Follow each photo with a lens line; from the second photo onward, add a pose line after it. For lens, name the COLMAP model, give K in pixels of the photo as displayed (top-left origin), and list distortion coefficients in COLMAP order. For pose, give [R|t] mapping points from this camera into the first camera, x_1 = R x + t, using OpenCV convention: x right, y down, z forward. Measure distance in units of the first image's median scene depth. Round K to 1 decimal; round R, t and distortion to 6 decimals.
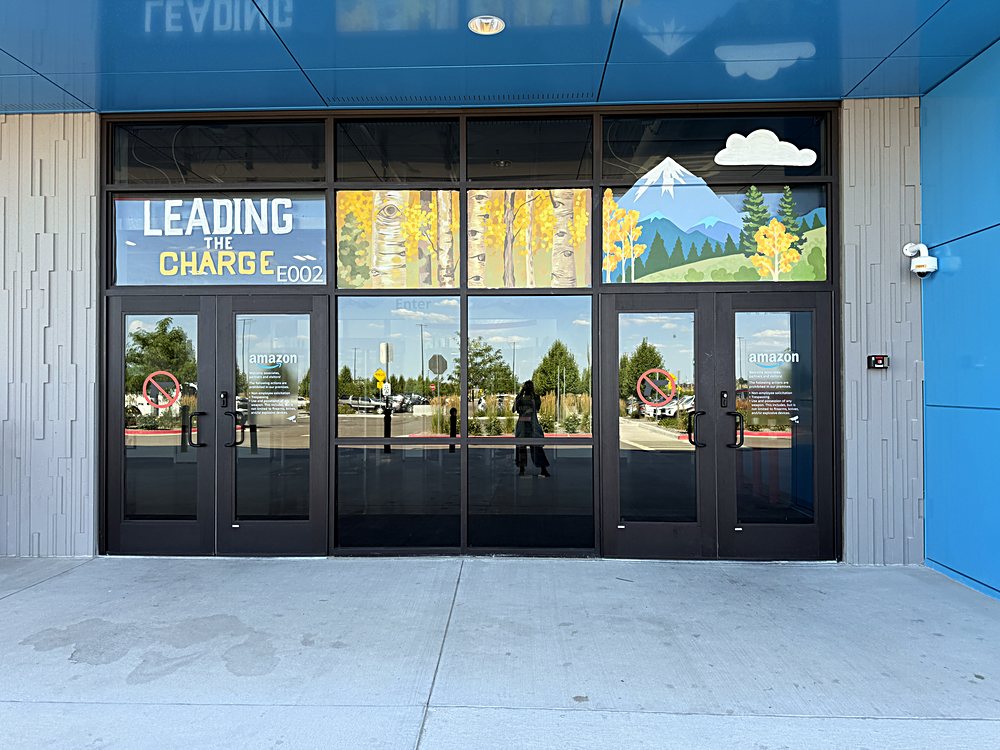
lens RADIAL K [[696.8, 0, 588.4], [0, 696.8, 368.3], [0, 0, 1]] dist [0.045891, -0.044903]
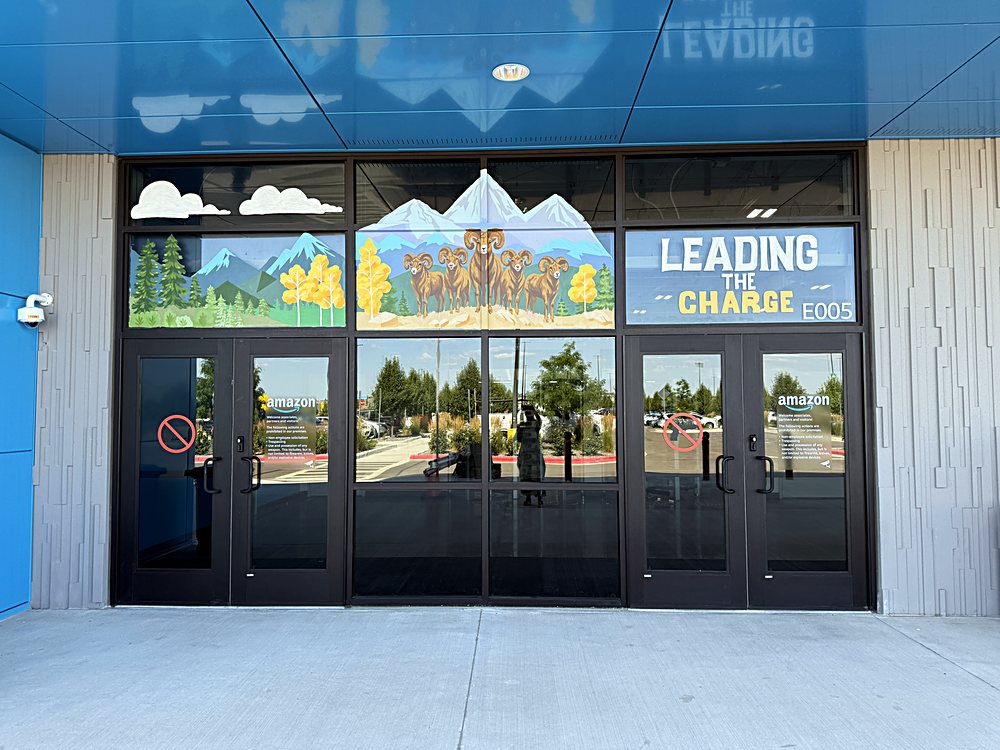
lens RADIAL K [[706.8, 0, 527.3], [0, 706.8, 389.3], [0, 0, 1]] dist [0.030078, 0.004154]
pose [[0.999989, -0.002170, -0.004083, -0.115951], [0.002042, 0.999515, -0.031063, -0.000426], [0.004148, 0.031055, 0.999509, 0.007539]]
